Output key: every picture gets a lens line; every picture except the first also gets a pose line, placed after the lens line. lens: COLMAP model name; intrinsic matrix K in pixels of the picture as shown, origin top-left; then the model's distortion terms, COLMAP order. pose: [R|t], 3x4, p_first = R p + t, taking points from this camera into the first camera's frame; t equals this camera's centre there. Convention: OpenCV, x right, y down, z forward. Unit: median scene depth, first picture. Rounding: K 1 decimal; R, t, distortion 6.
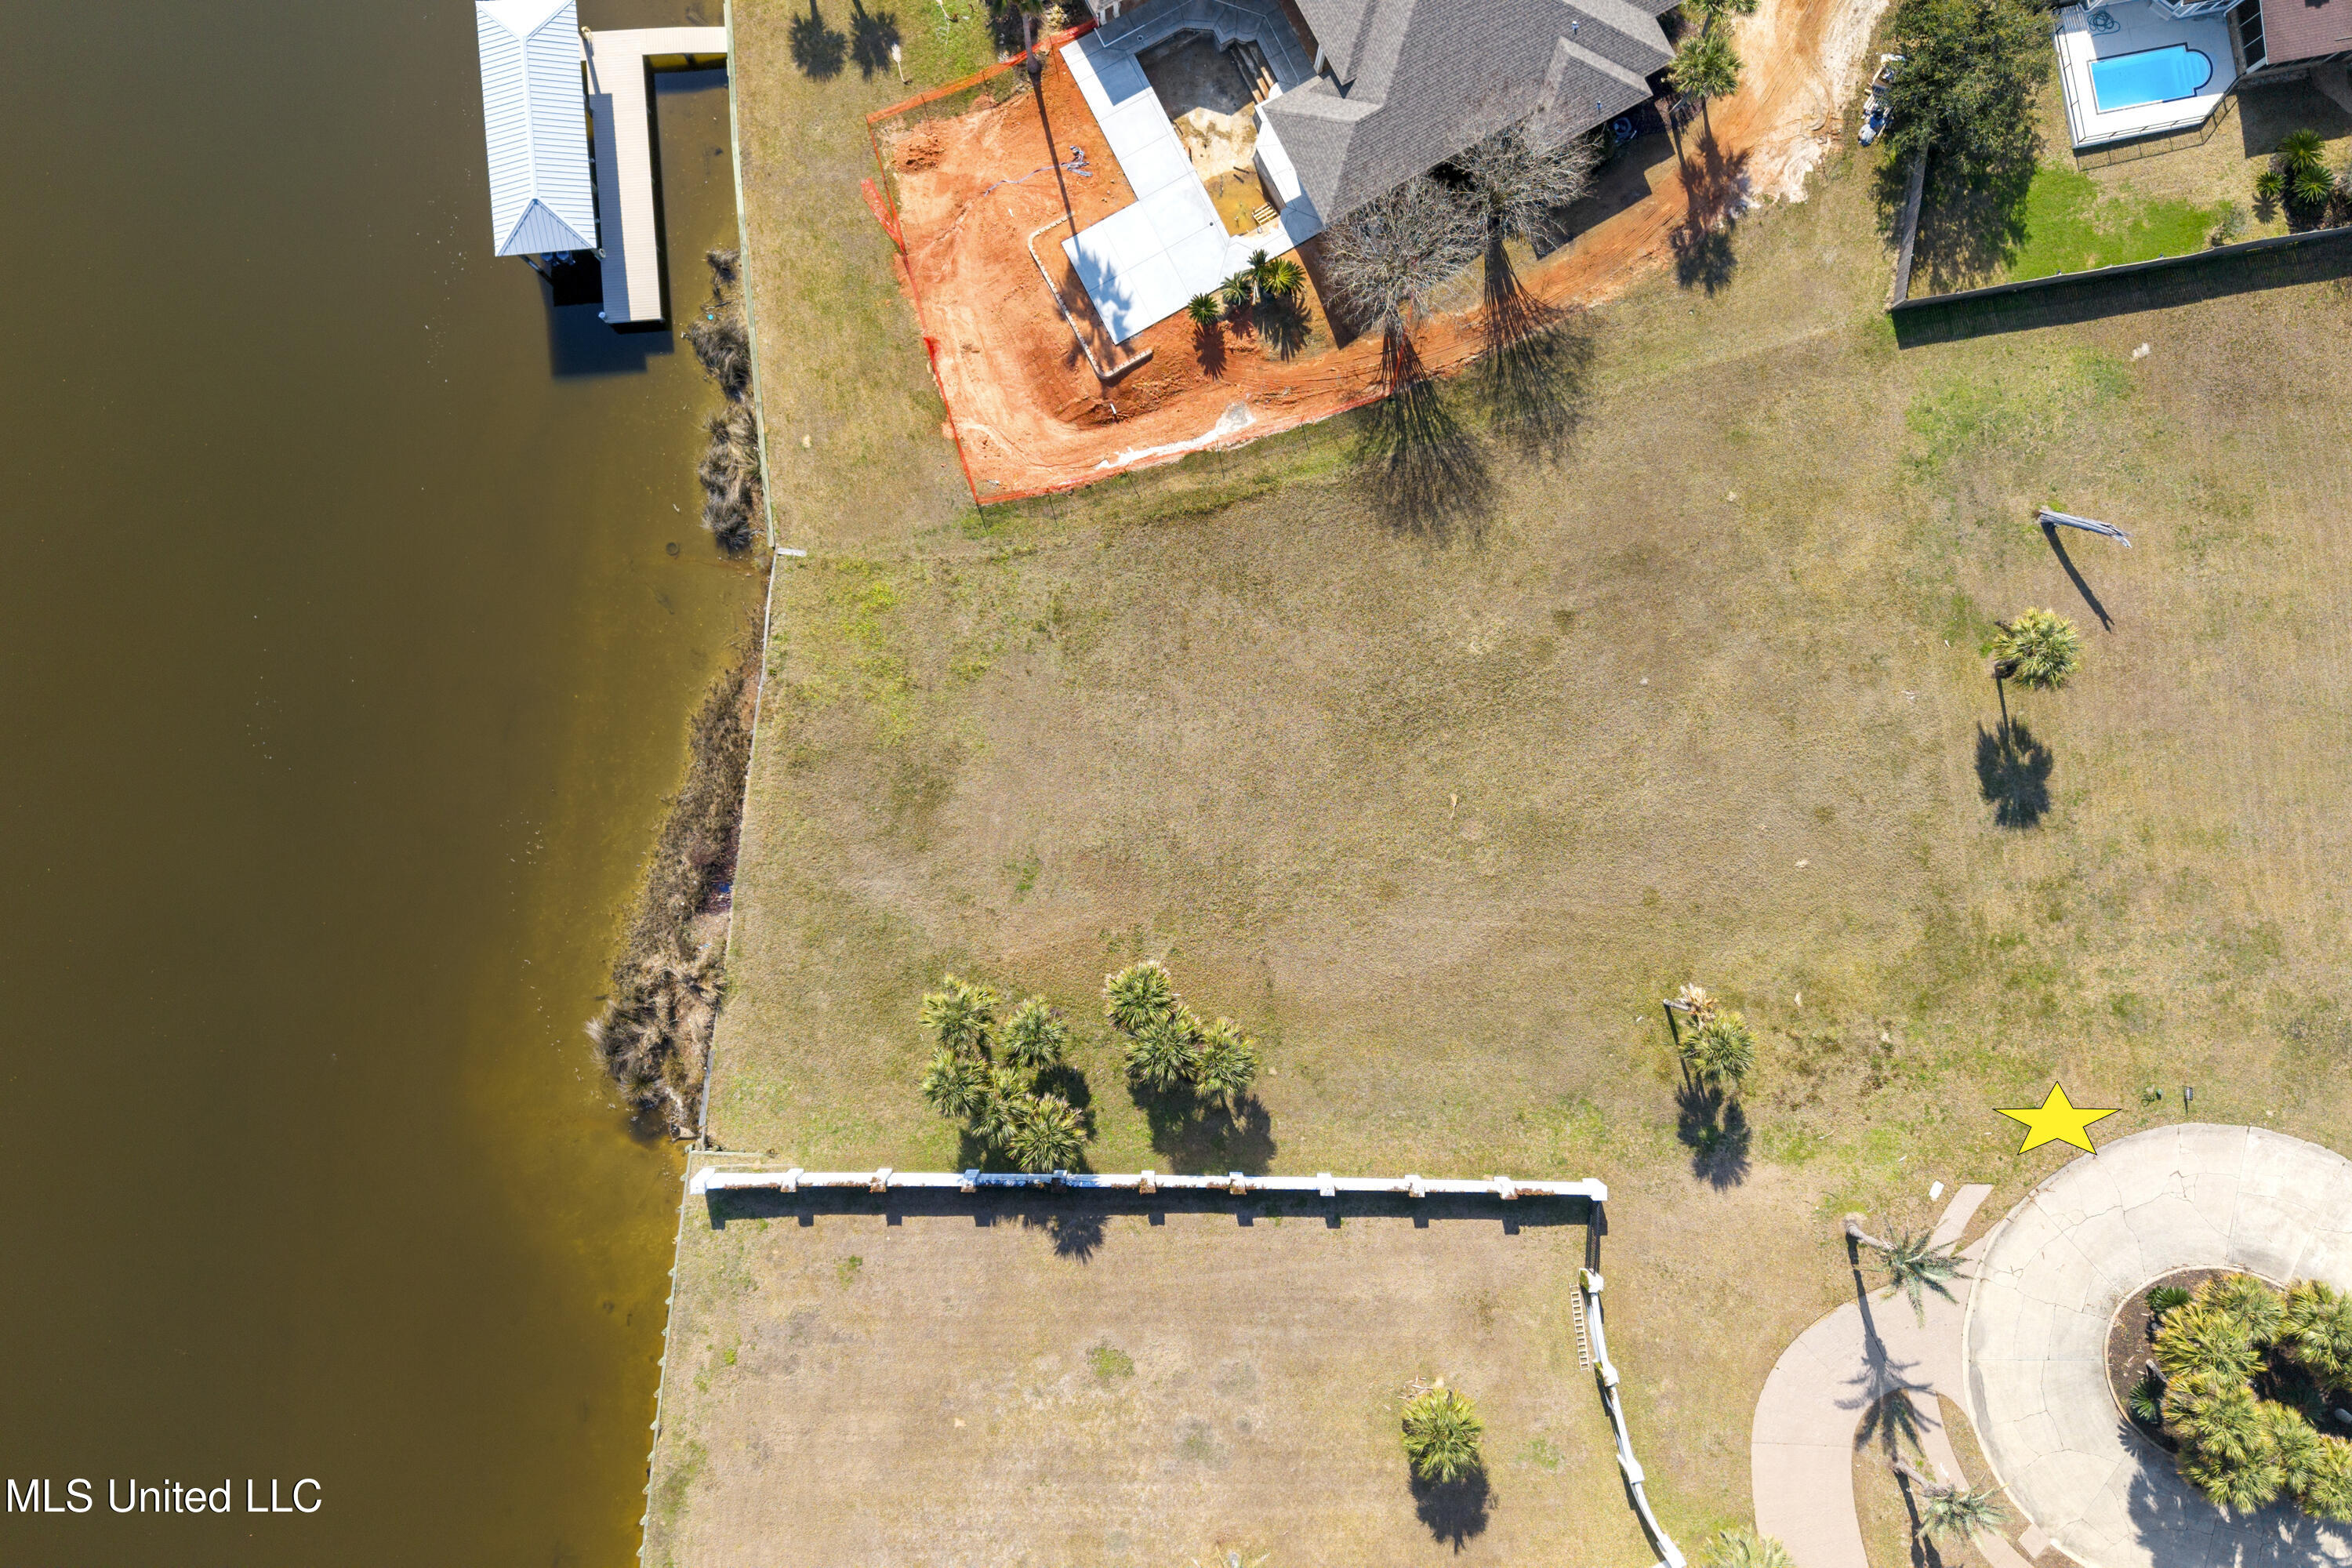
lens RADIAL K [[1887.1, 0, 1176.0], [0, 1887.1, 784.0], [0, 0, 1]] dist [0.084946, -0.131002]
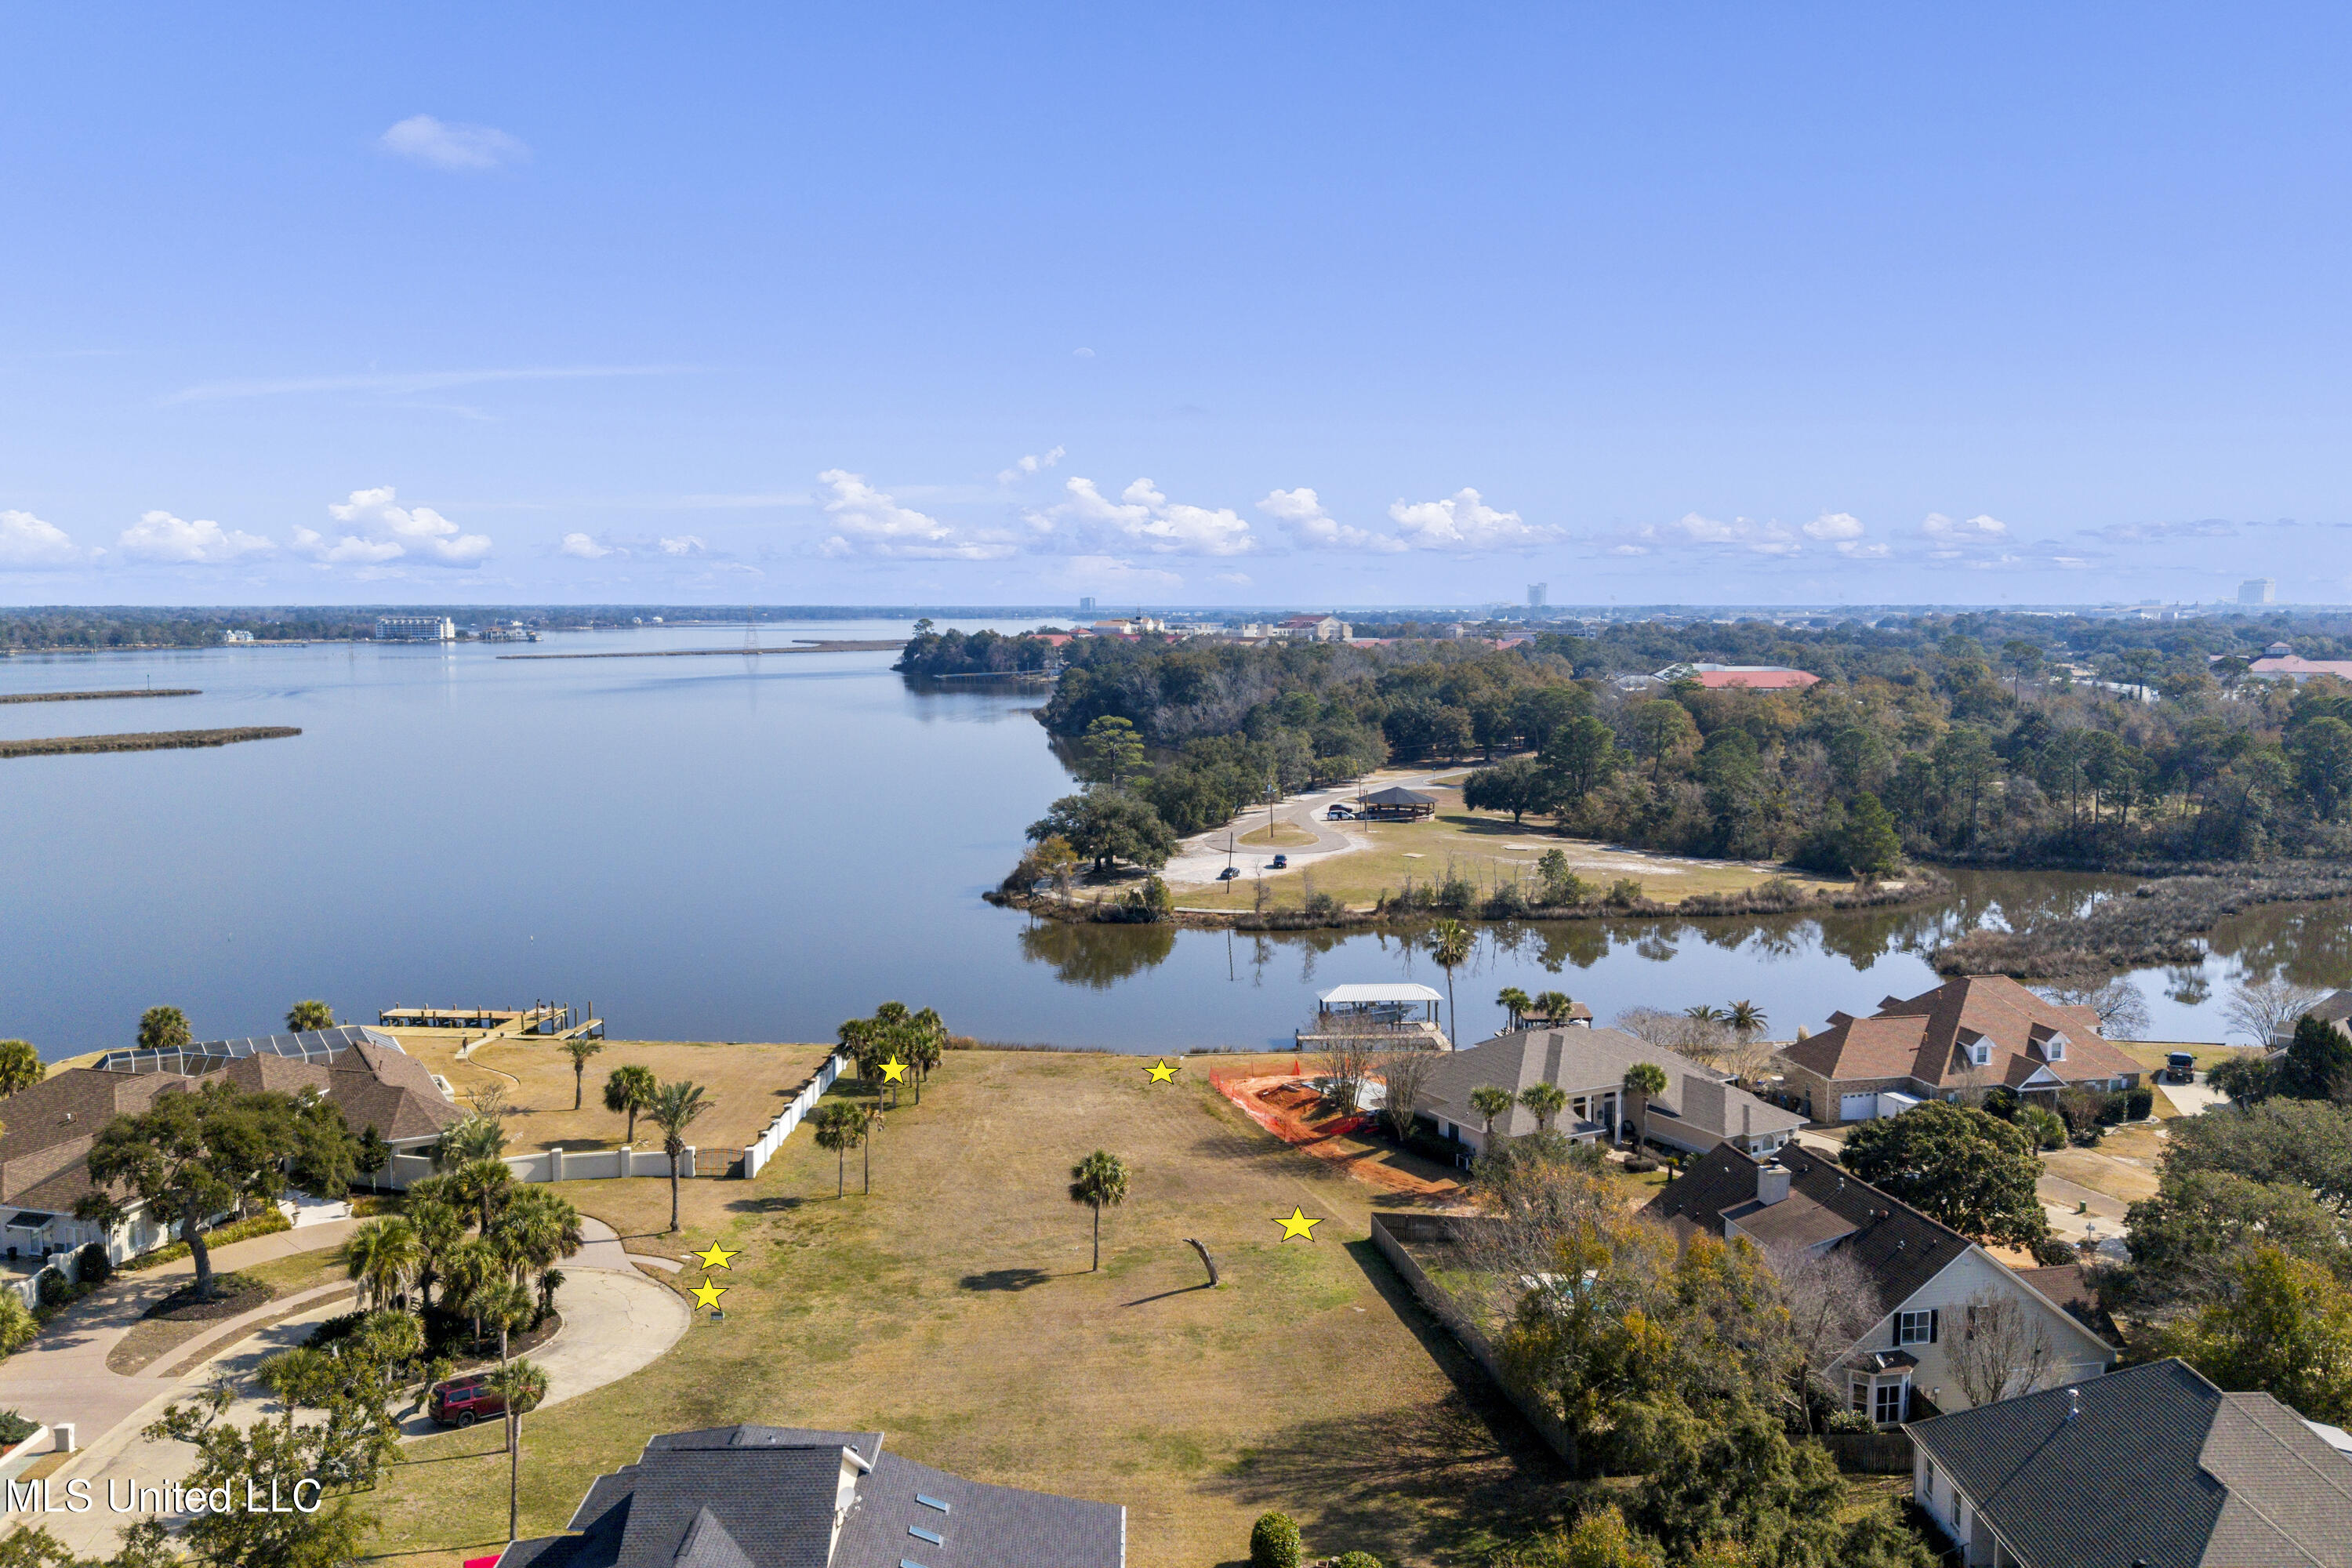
lens RADIAL K [[1850.2, 0, 1176.0], [0, 1850.2, 784.0], [0, 0, 1]] dist [0.166116, -0.327209]
pose [[0.004743, 0.081280, -0.996680, 1.623580], [-0.999950, 0.009115, -0.004015, -0.112826], [0.008759, 0.996650, 0.081319, 0.584733]]
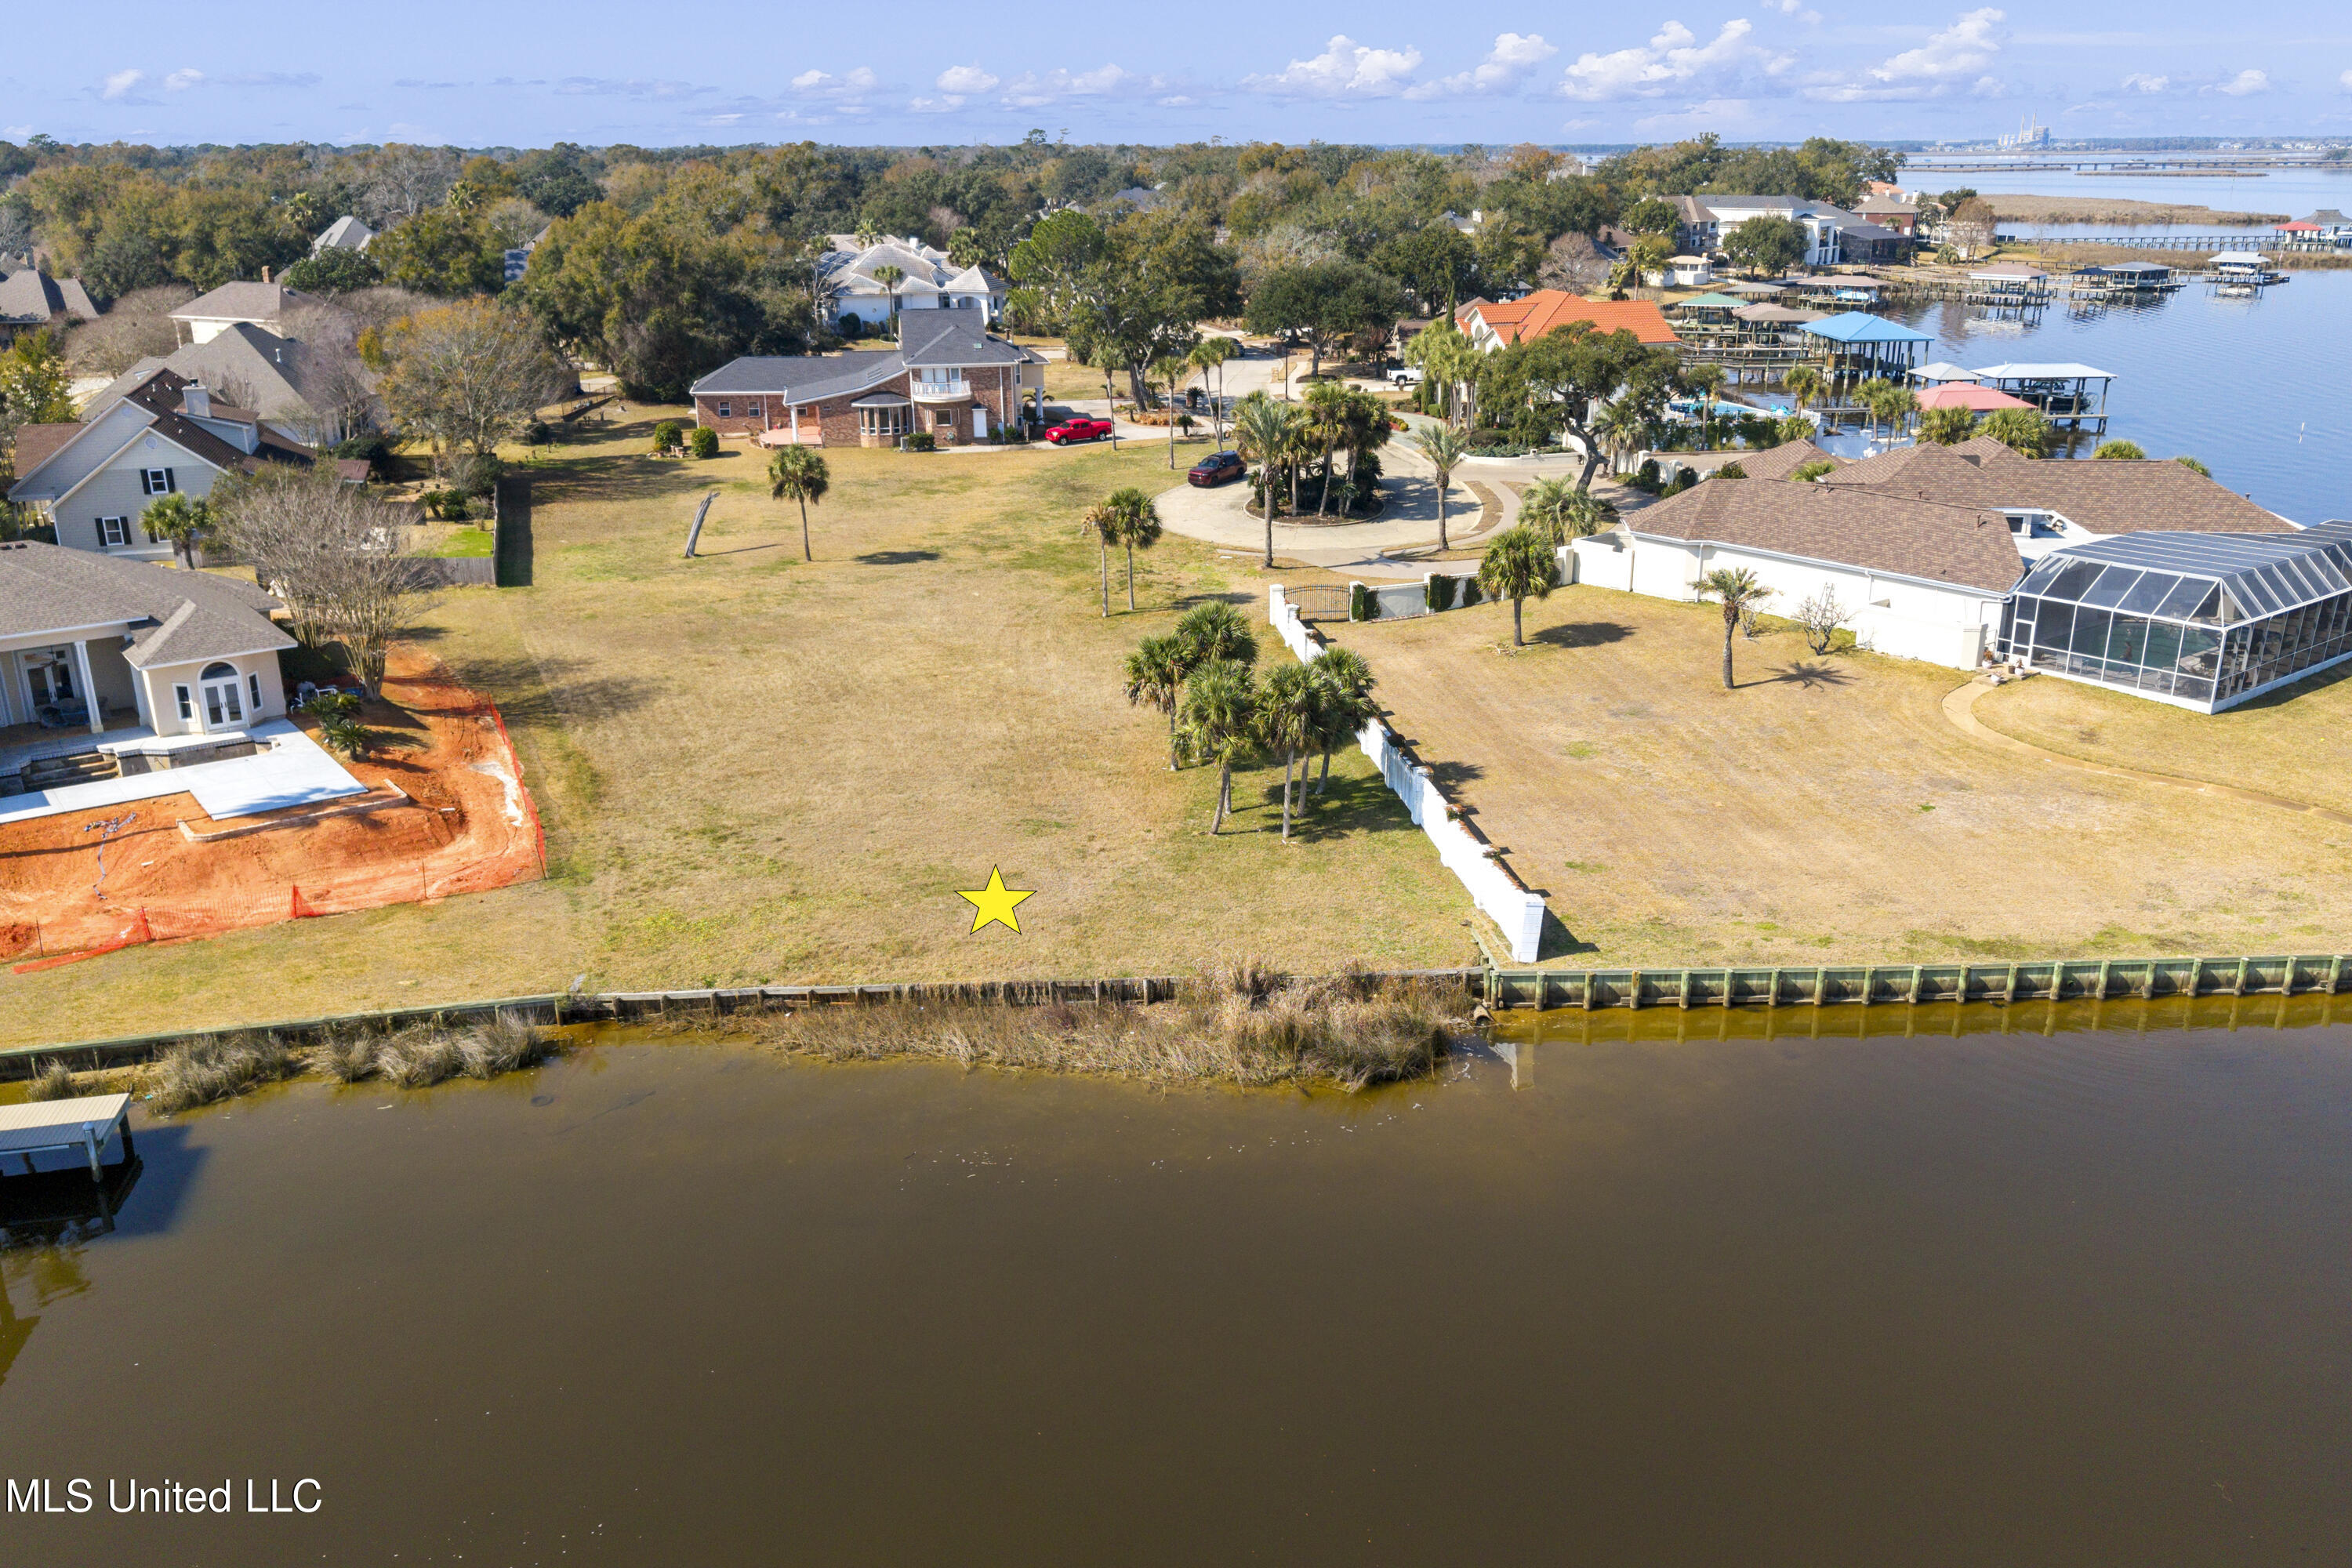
lens RADIAL K [[1937.2, 0, 1176.0], [0, 1937.2, 784.0], [0, 0, 1]] dist [0.086936, -0.142781]
pose [[-0.146704, -0.327710, 0.933319, -0.849885], [0.989174, -0.045244, 0.139597, -0.008085], [-0.003520, 0.943695, 0.330799, 0.715356]]
